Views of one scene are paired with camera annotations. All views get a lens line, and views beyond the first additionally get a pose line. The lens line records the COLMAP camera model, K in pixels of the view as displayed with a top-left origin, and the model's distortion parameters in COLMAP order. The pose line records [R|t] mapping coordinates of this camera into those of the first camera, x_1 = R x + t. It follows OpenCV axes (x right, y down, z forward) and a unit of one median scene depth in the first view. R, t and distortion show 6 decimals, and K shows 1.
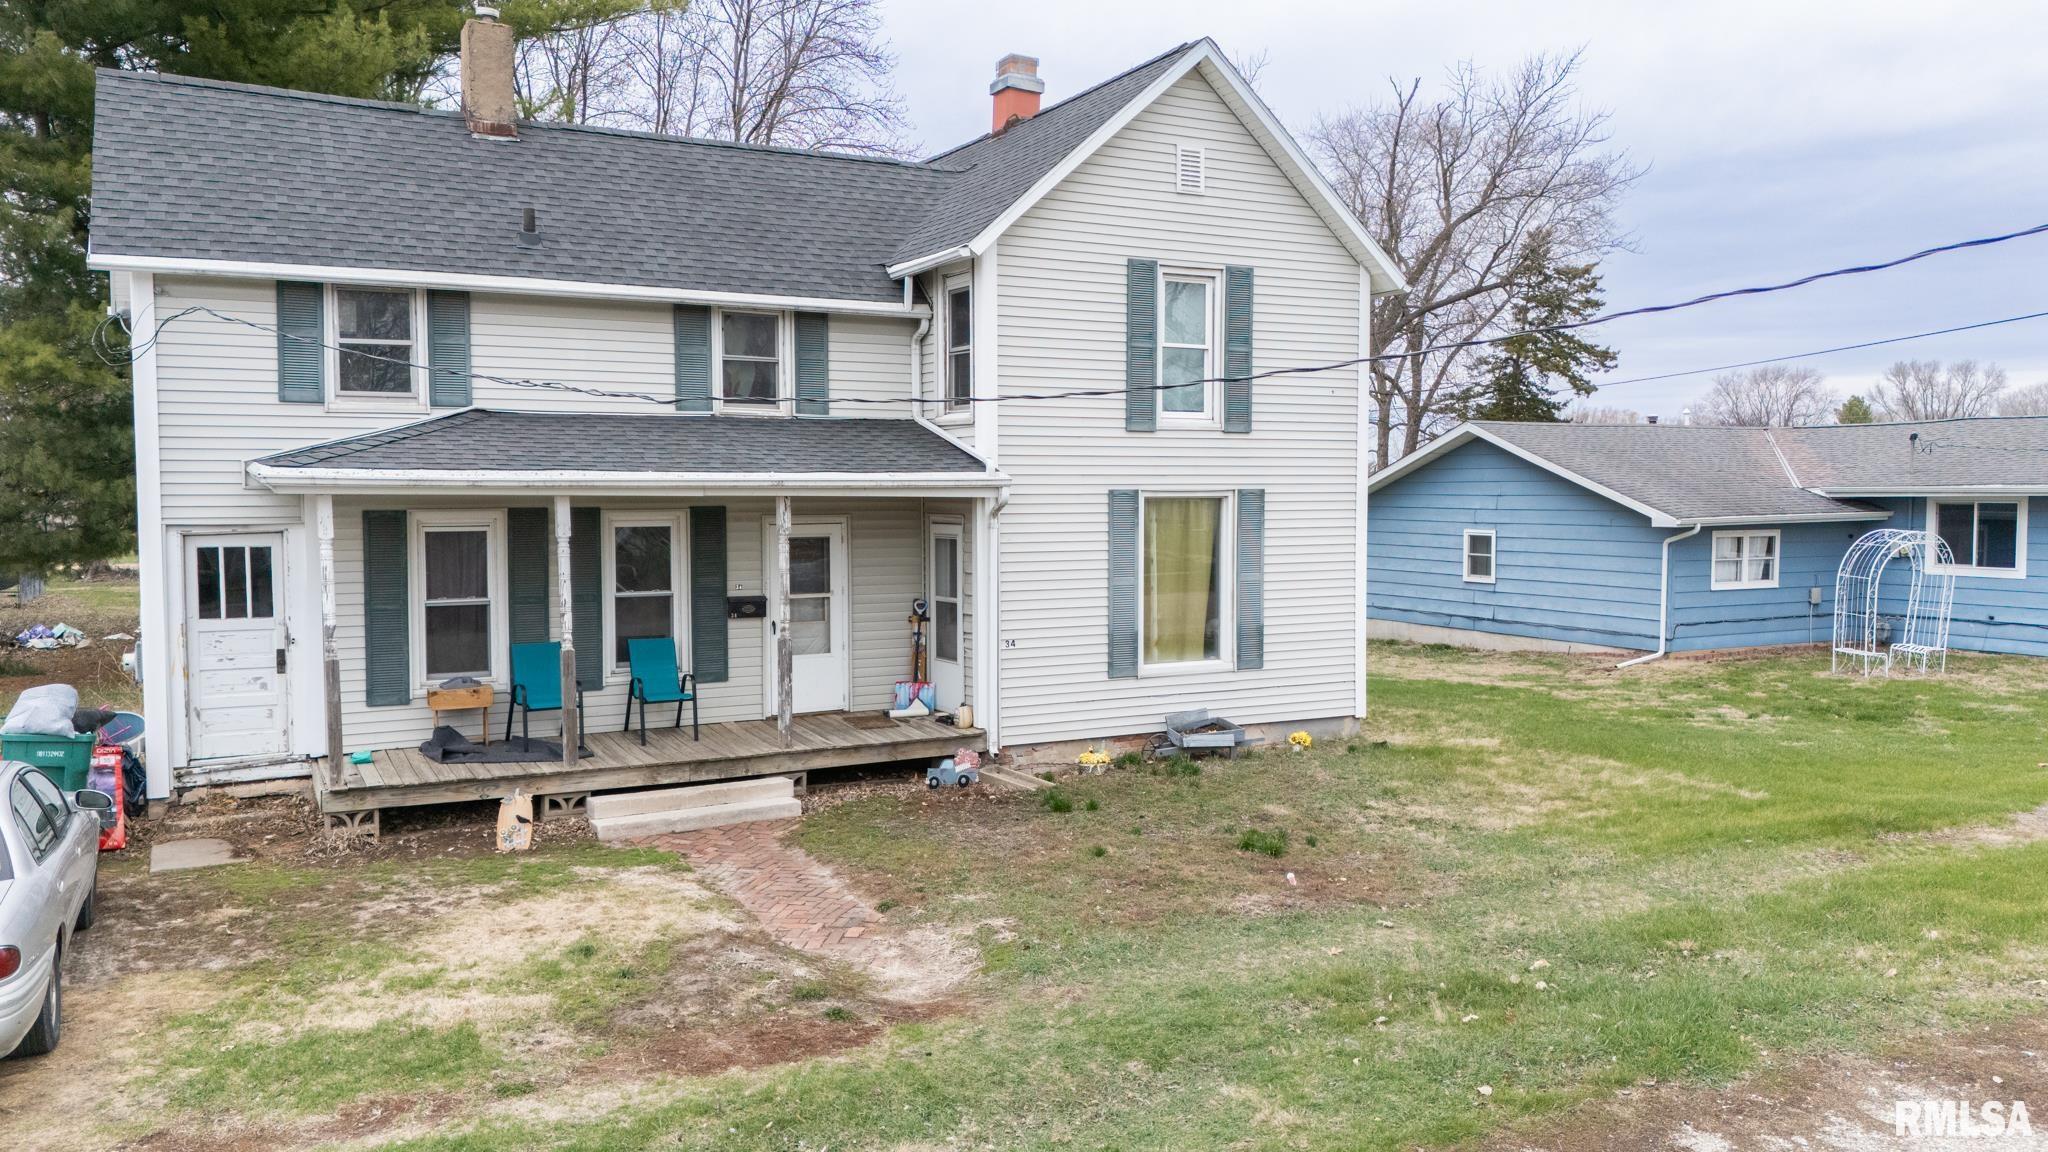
lens RADIAL K [[1562.8, 0, 1066.9], [0, 1562.8, 573.2], [0, 0, 1]] dist [0.078503, -0.071694]
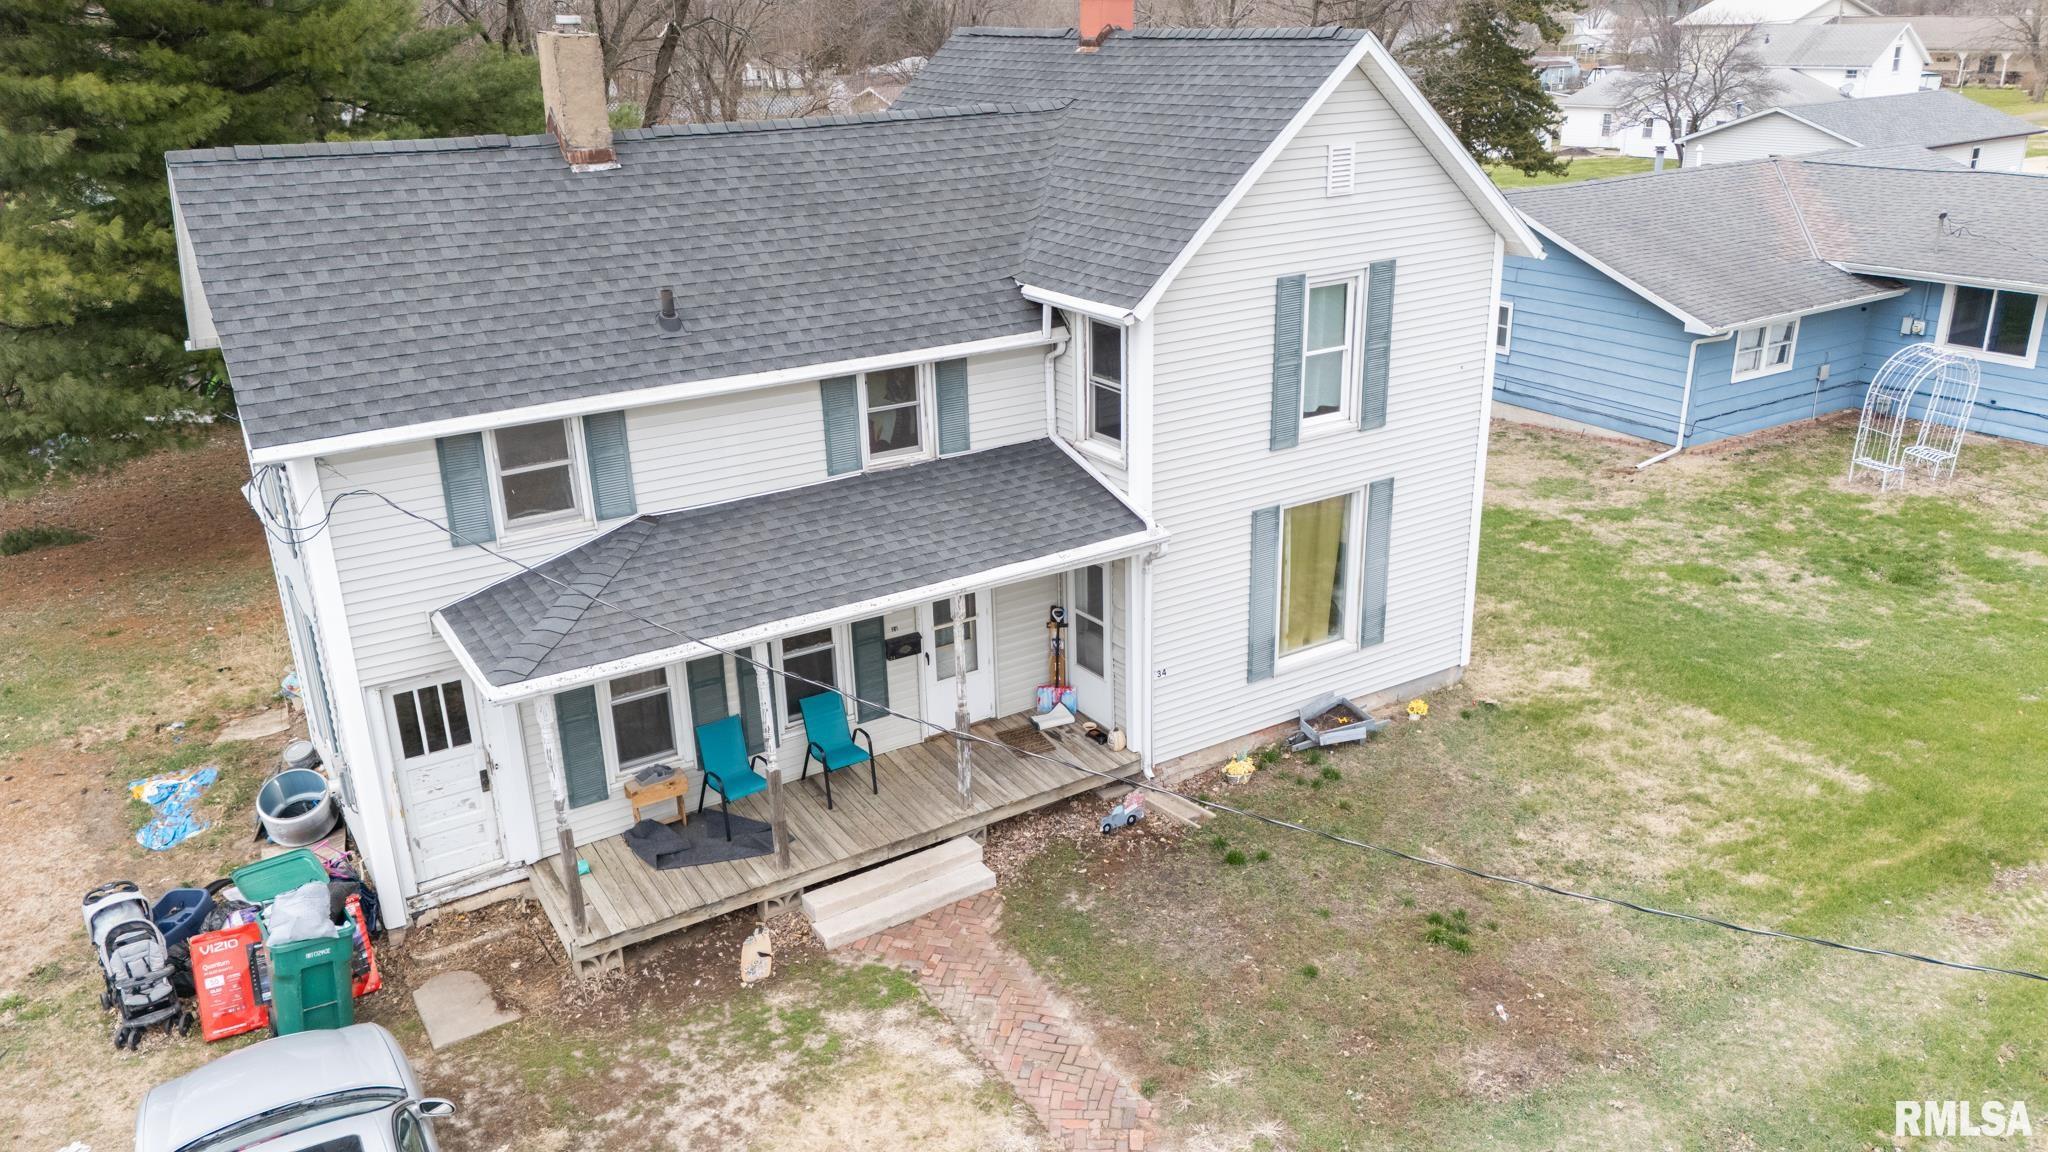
lens RADIAL K [[1503.0, 0, 1037.7], [0, 1503.0, 574.3], [0, 0, 1]] dist [0.073596, -0.064295]
pose [[0.998109, -0.043084, 0.043852, -0.163604], [0.028012, 0.953705, 0.299436, -0.325721], [-0.054723, -0.297642, 0.953108, 0.082268]]
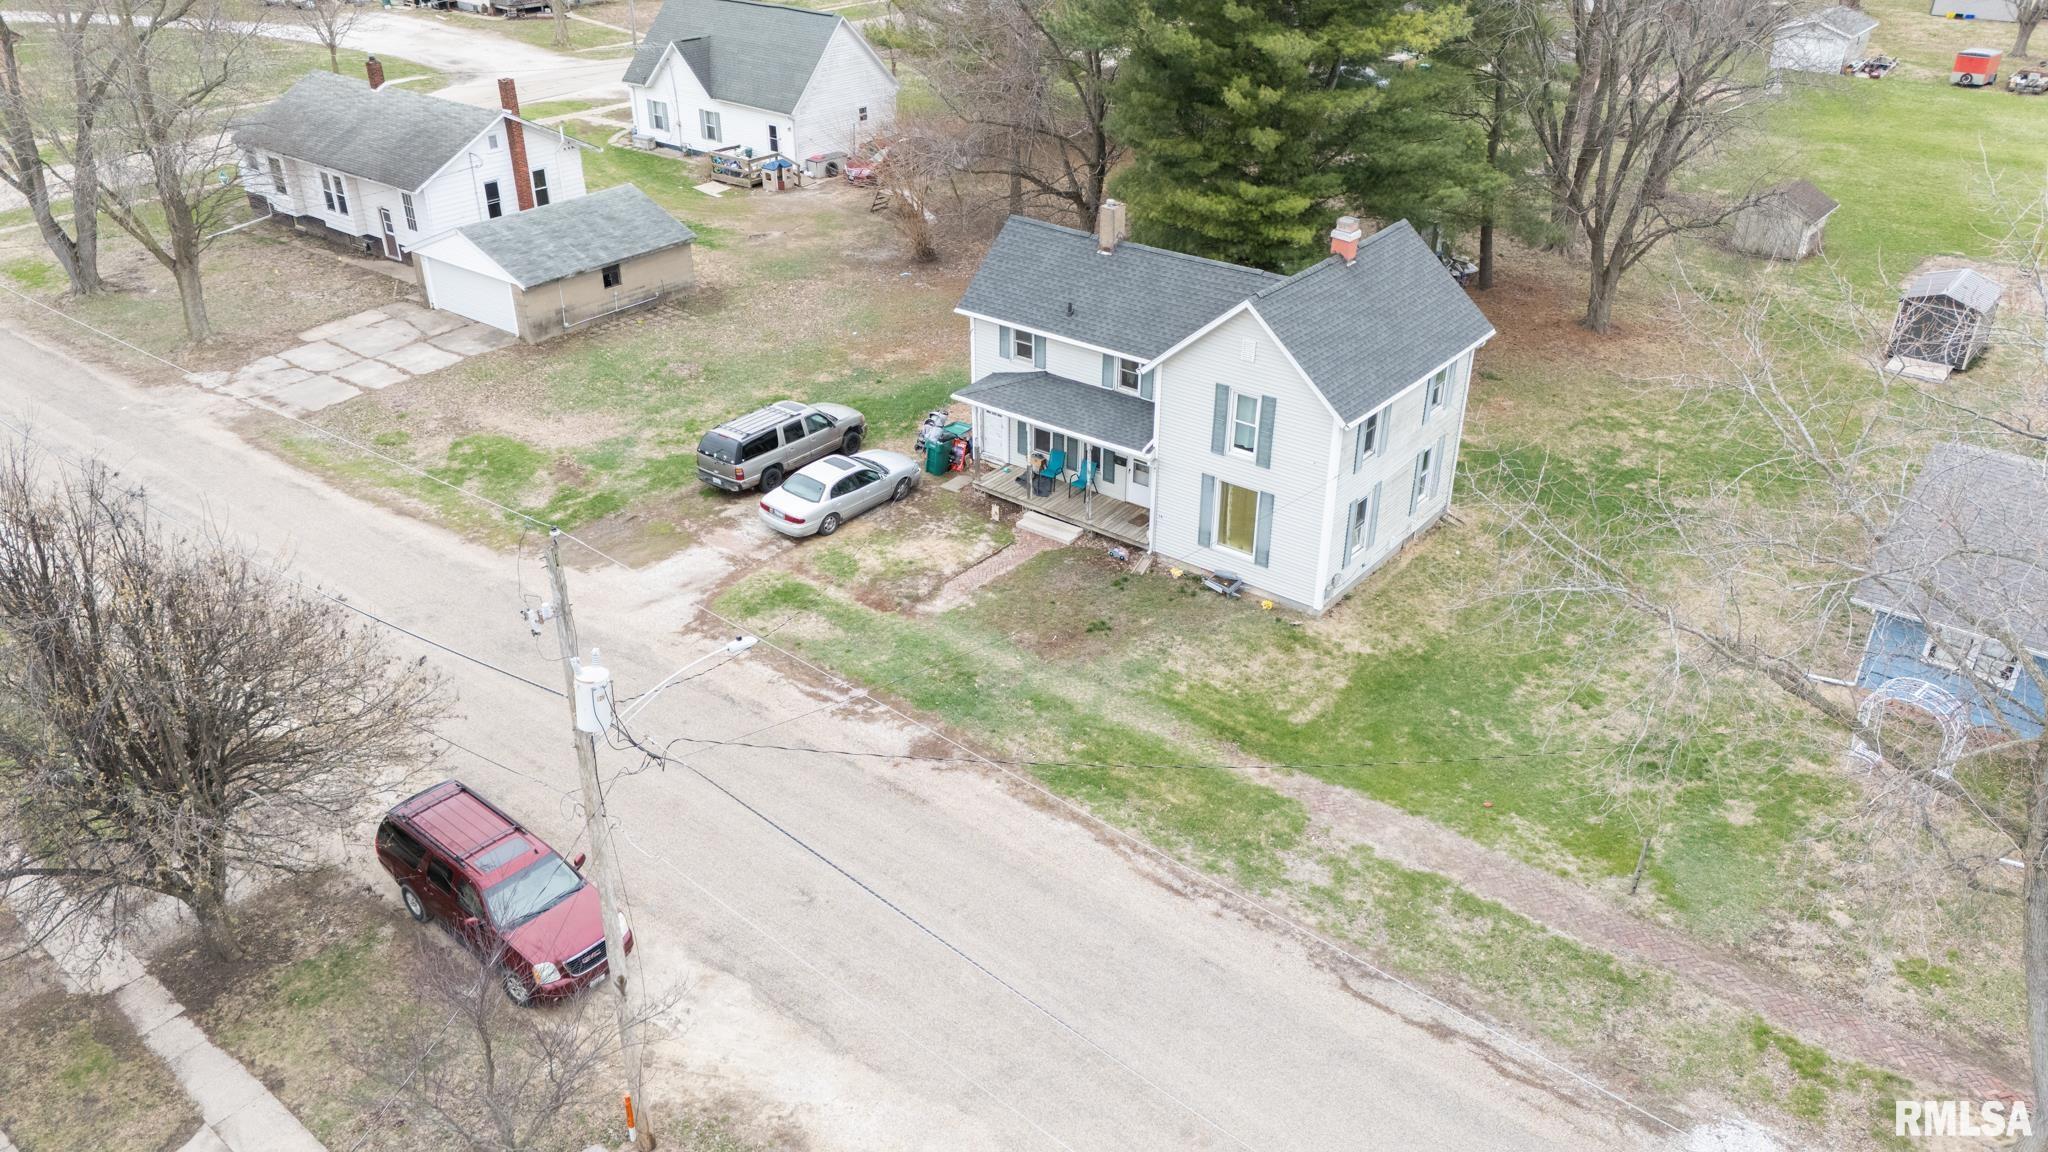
lens RADIAL K [[1486.8, 0, 1041.4], [0, 1486.8, 580.4], [0, 0, 1]] dist [0.140013, -0.242897]
pose [[0.396830, 0.454145, -0.797670, 1.892208], [-0.060435, 0.880066, 0.470991, -1.005661], [0.915900, -0.138696, 0.376683, -0.091541]]
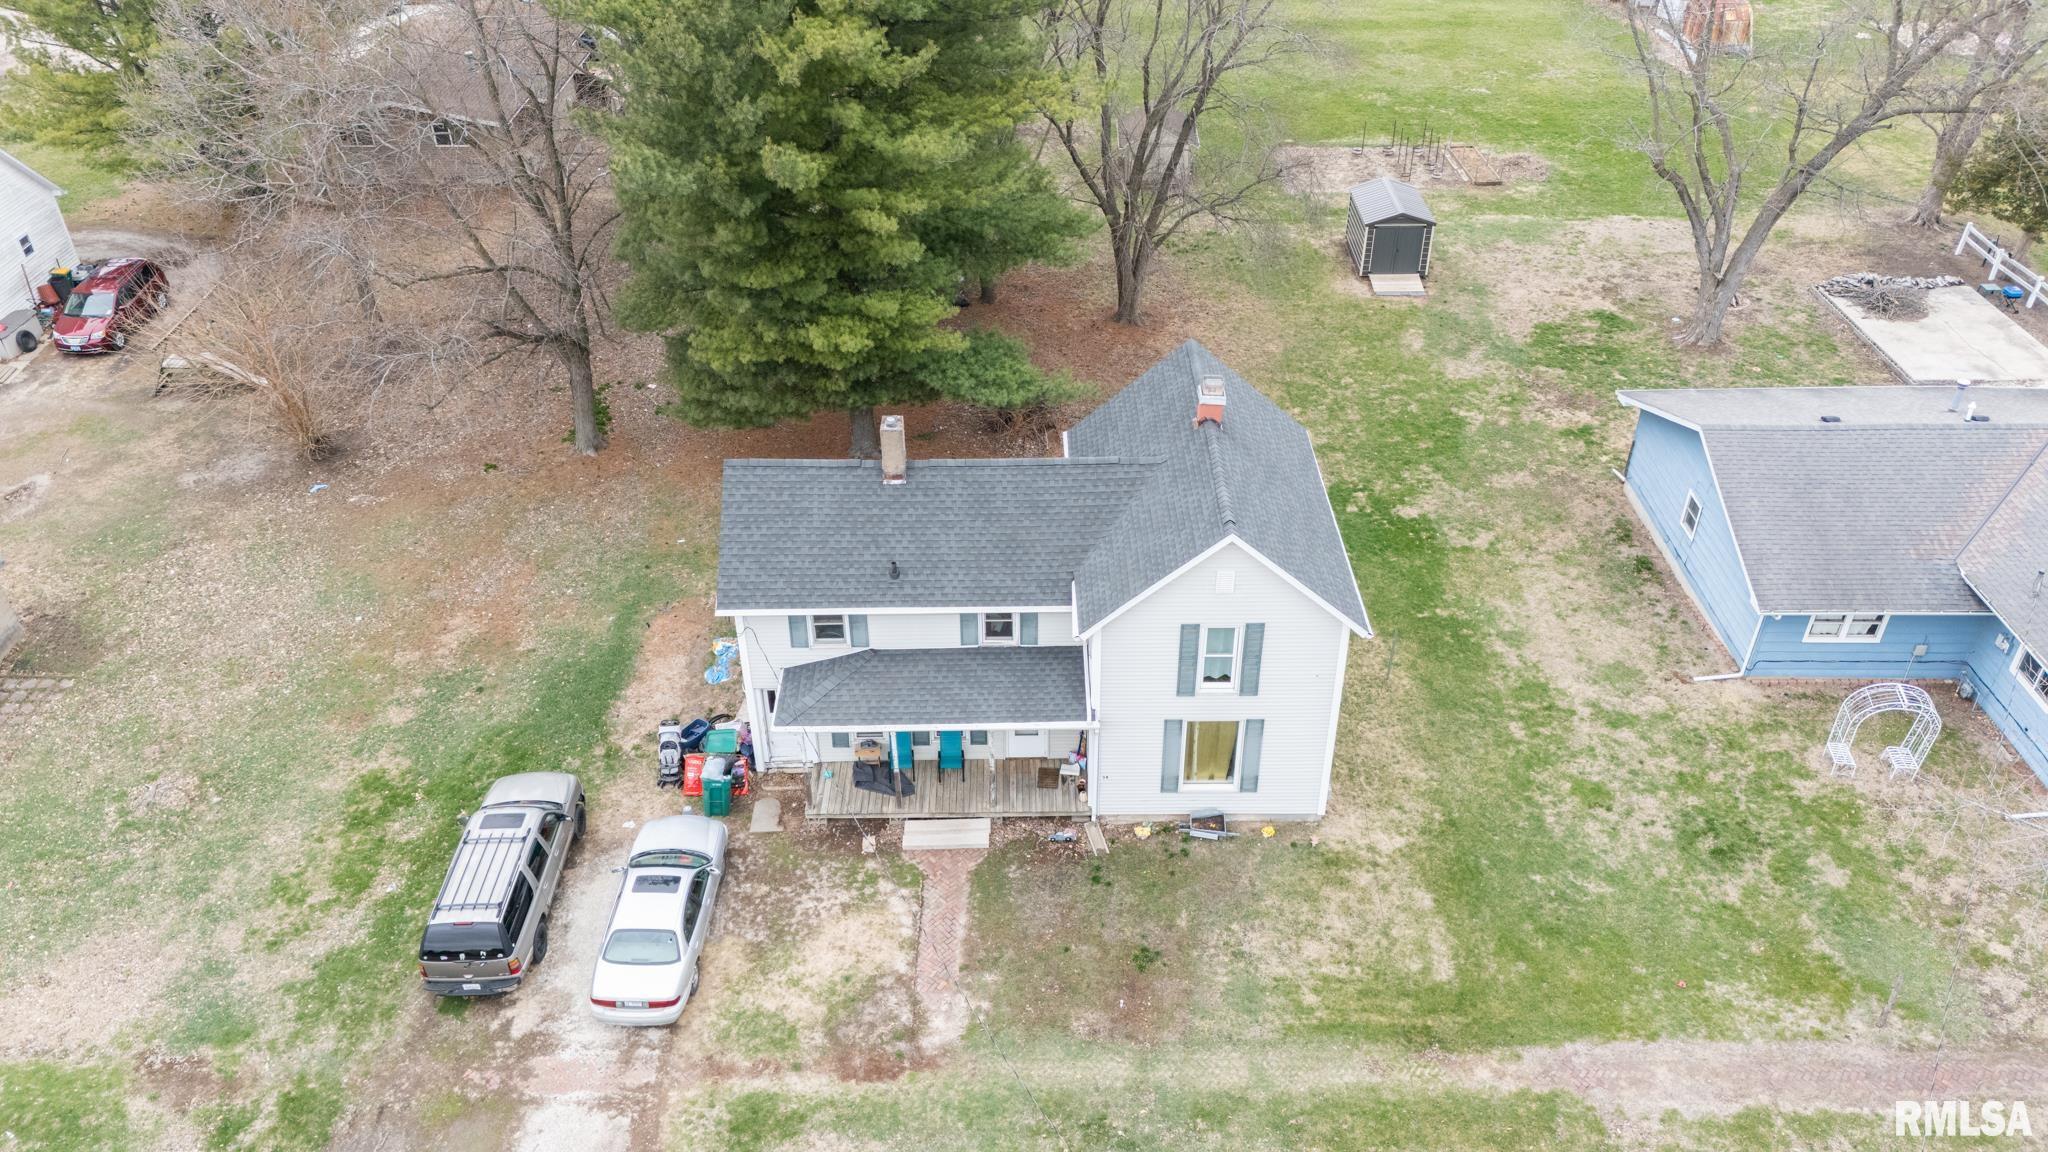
lens RADIAL K [[1503.0, 0, 1037.7], [0, 1503.0, 574.3], [0, 0, 1]] dist [0.073596, -0.064295]
pose [[0.880408, 0.271266, -0.388969, 0.591445], [-0.025837, 0.846455, 0.531833, -1.252246], [0.473512, -0.458180, 0.752234, -0.402800]]
